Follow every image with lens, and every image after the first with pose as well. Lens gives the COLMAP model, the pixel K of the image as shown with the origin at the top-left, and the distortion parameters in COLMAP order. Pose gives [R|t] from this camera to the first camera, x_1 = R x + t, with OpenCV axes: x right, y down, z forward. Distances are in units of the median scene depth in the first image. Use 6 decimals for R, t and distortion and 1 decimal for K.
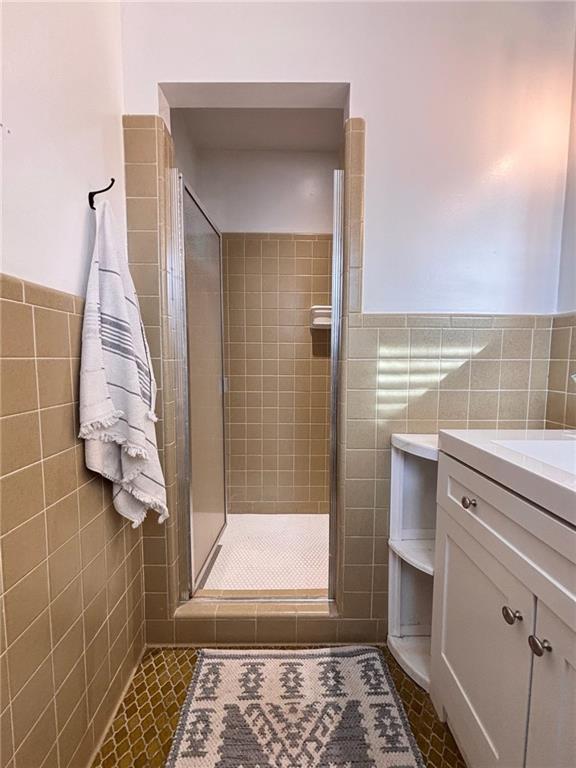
lens RADIAL K [[312.0, 0, 288.0], [0, 312.0, 384.0], [0, 0, 1]] dist [-0.001849, -0.000013]
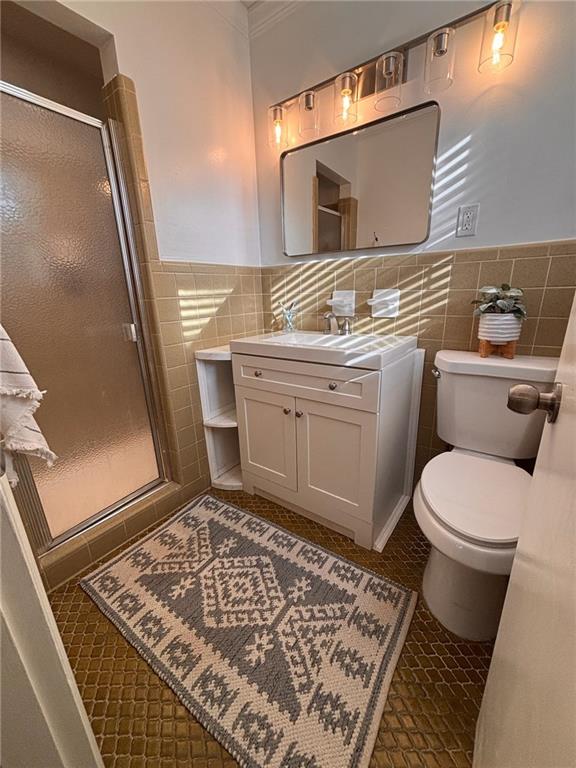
lens RADIAL K [[303.7, 0, 276.4], [0, 303.7, 380.9], [0, 0, 1]] dist [-0.000529, 0.000223]
pose [[0.597561, -0.244095, 0.763766, -0.559377], [0.099901, 0.967779, 0.231135, 0.003401], [-0.795575, -0.061816, 0.602693, -0.153255]]
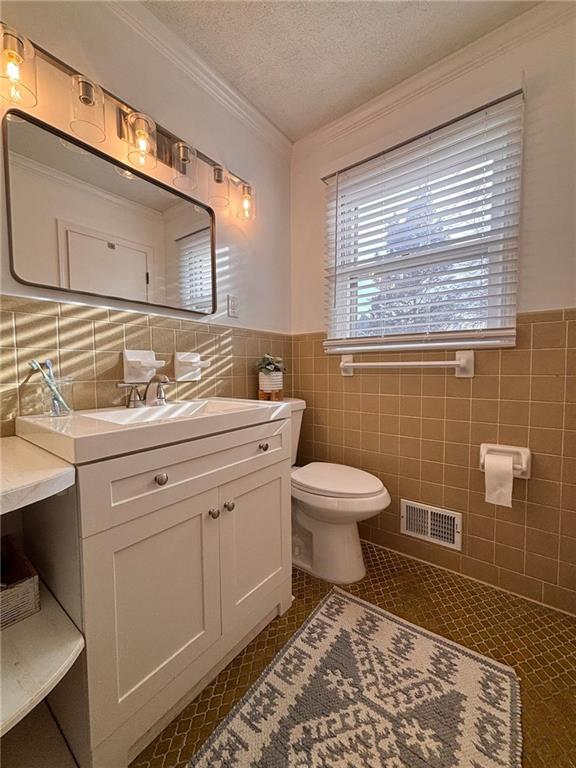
lens RADIAL K [[307.9, 0, 288.0], [0, 307.9, 384.0], [0, 0, 1]] dist [-0.001190, -0.000034]
pose [[-0.789792, -0.032109, 0.612533, -0.279307], [0.053420, 0.991234, 0.120840, -0.030940], [-0.611044, 0.128160, -0.781153, 1.077718]]
